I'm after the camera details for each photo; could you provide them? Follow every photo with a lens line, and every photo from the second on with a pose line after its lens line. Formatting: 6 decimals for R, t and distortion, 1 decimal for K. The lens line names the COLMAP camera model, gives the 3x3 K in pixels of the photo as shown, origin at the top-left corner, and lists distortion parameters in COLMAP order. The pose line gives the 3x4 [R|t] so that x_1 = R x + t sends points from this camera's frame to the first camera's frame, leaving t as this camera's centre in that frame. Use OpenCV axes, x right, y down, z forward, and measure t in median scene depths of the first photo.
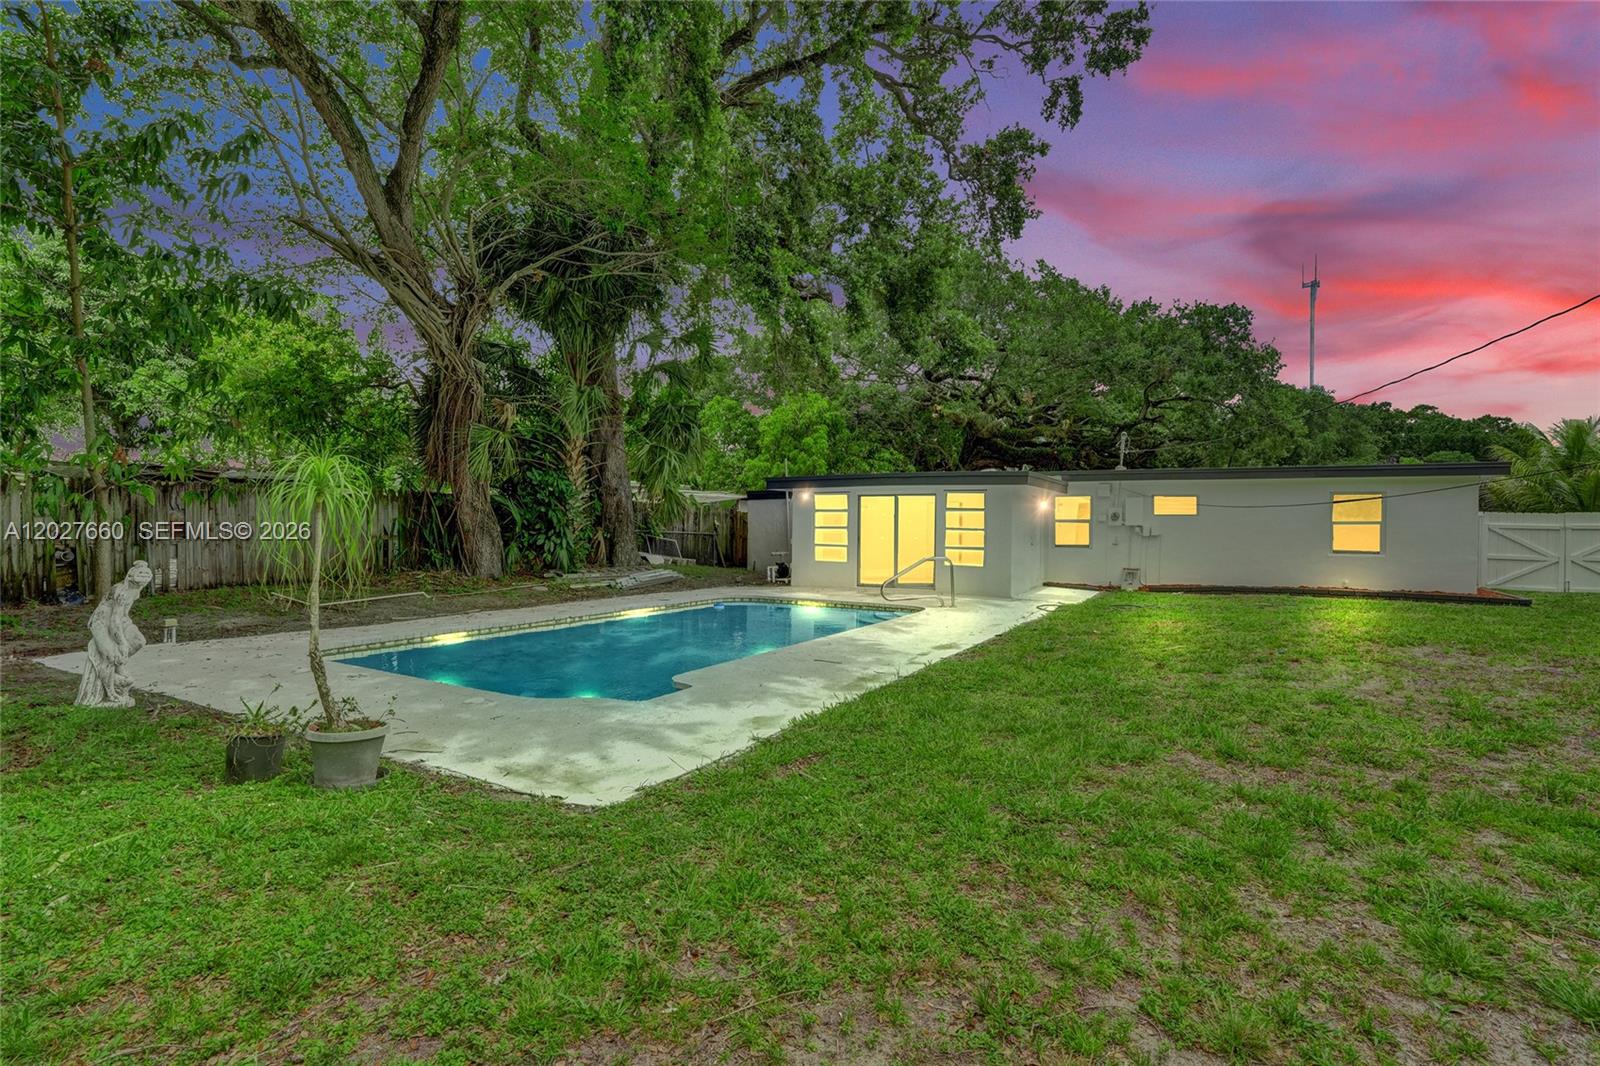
lens RADIAL K [[759.3, 0, 790.3], [0, 759.3, 529.3], [0, 0, 1]] dist [-0.035763, 0.012544]
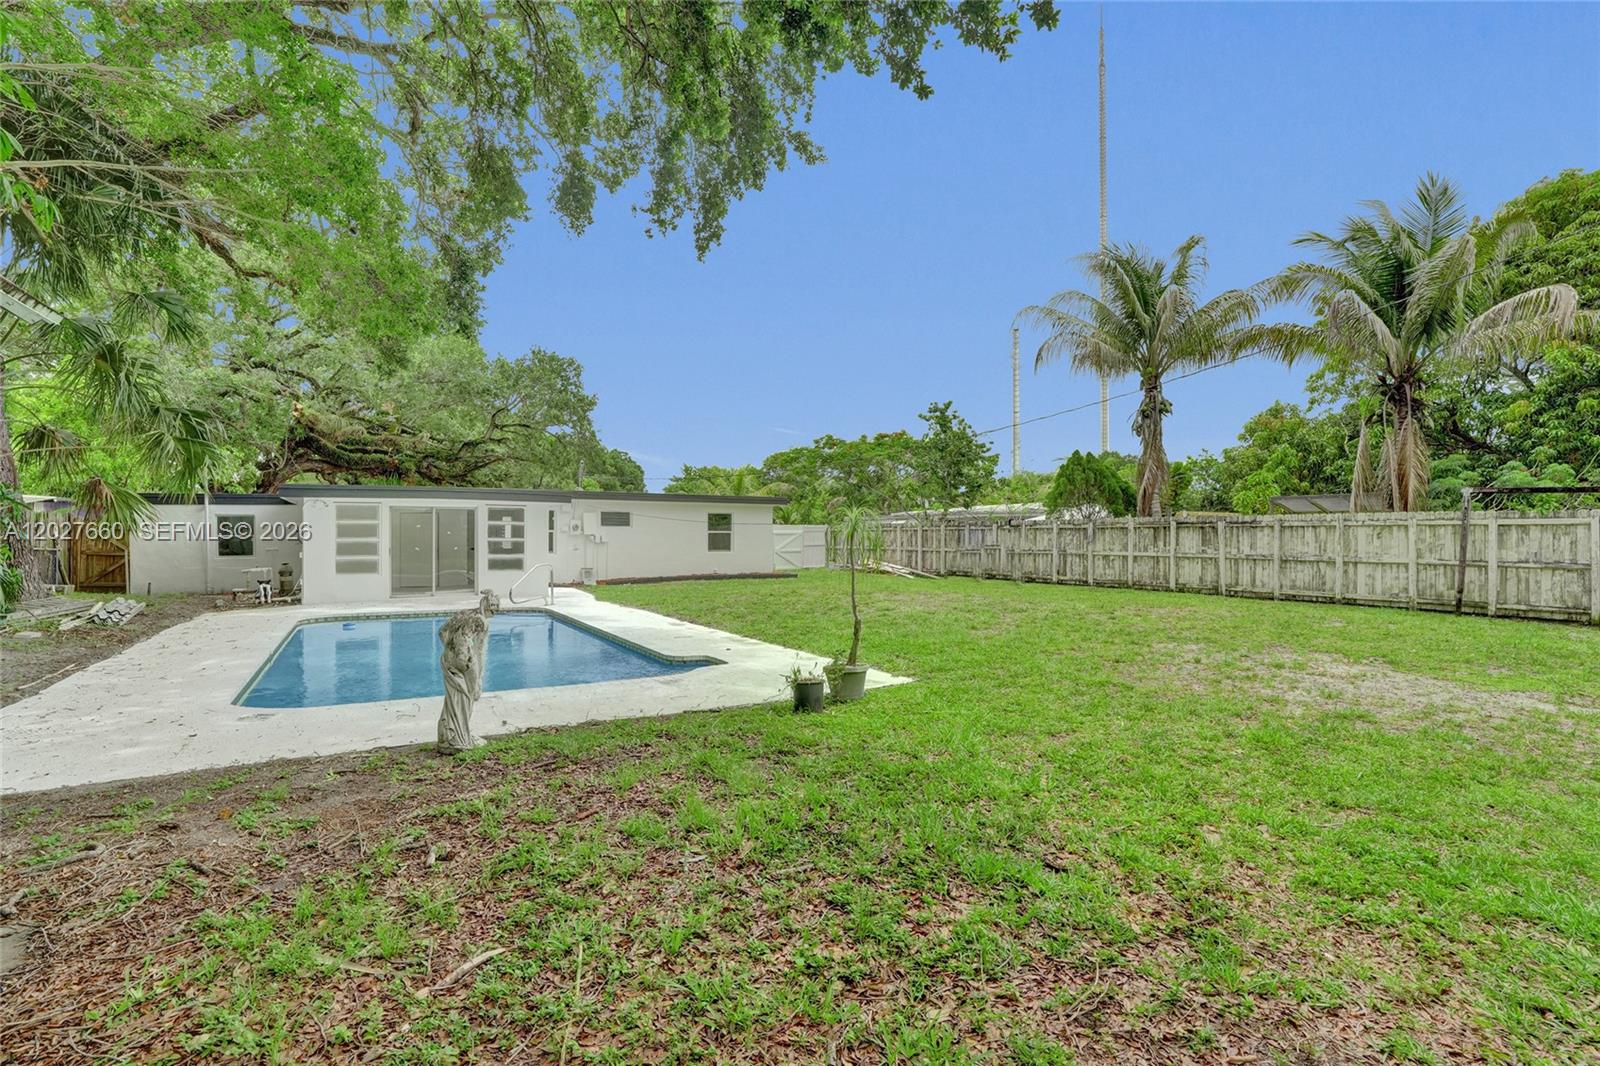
lens RADIAL K [[759.3, 0, 793.3], [0, 759.3, 520.3], [0, 0, 1]] dist [-0.035763, 0.012544]
pose [[0.514714, 0.007481, 0.857329, -0.502549], [0.008078, 0.999875, -0.013575, -0.009606], [-0.857324, 0.013913, 0.514590, 0.042642]]
